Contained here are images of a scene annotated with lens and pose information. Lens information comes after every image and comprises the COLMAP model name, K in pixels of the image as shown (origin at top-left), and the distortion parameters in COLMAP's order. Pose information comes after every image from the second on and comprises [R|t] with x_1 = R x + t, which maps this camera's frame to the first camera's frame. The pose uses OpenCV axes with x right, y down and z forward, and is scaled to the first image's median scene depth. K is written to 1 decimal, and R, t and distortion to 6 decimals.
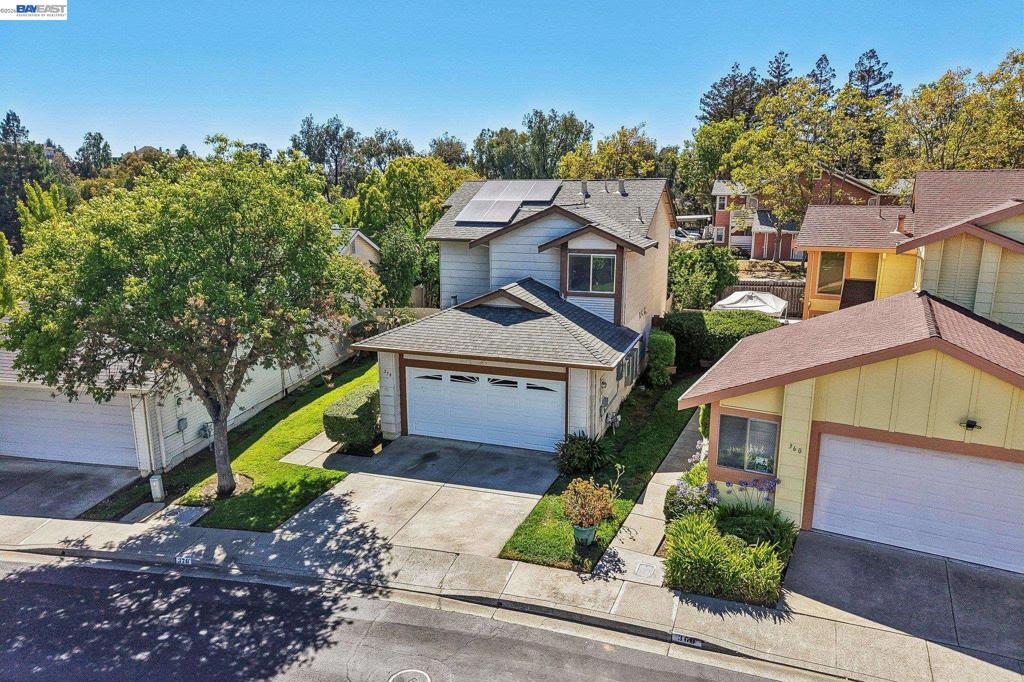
lens RADIAL K [[695.6, 0, 508.1], [0, 695.6, 343.1], [0, 0, 1]] dist [-0.014890, 0.008351]
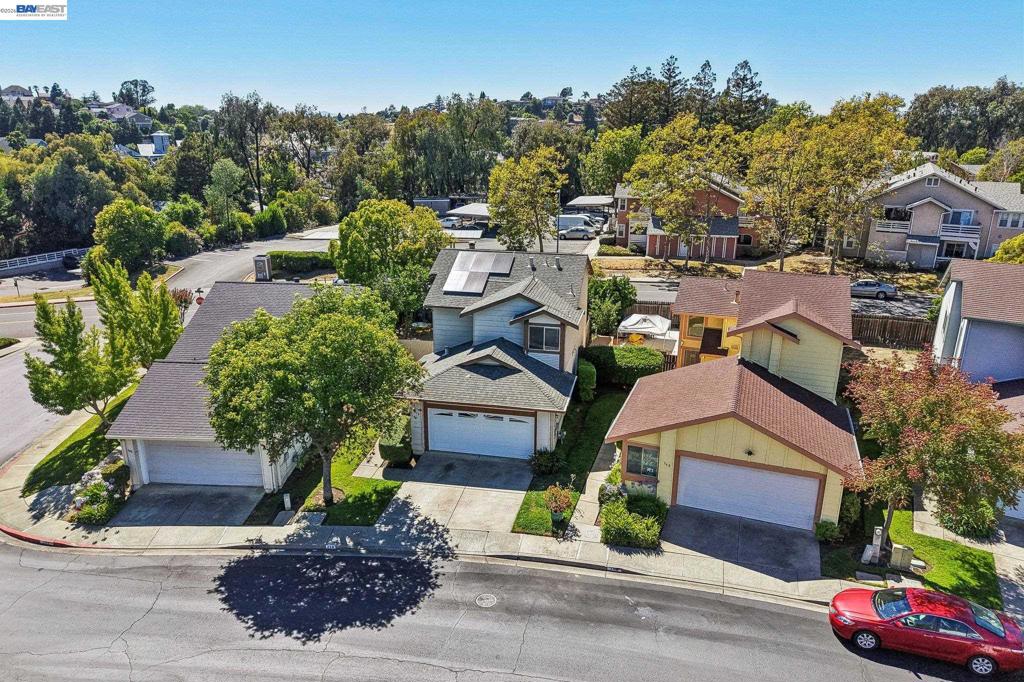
lens RADIAL K [[695.6, 0, 515.7], [0, 695.6, 339.0], [0, 0, 1]] dist [-0.014890, 0.008351]
pose [[0.988732, -0.032756, 0.146068, -0.215350], [0.020306, 0.996095, 0.085926, -0.301752], [-0.148312, -0.081992, 0.985536, -0.646017]]
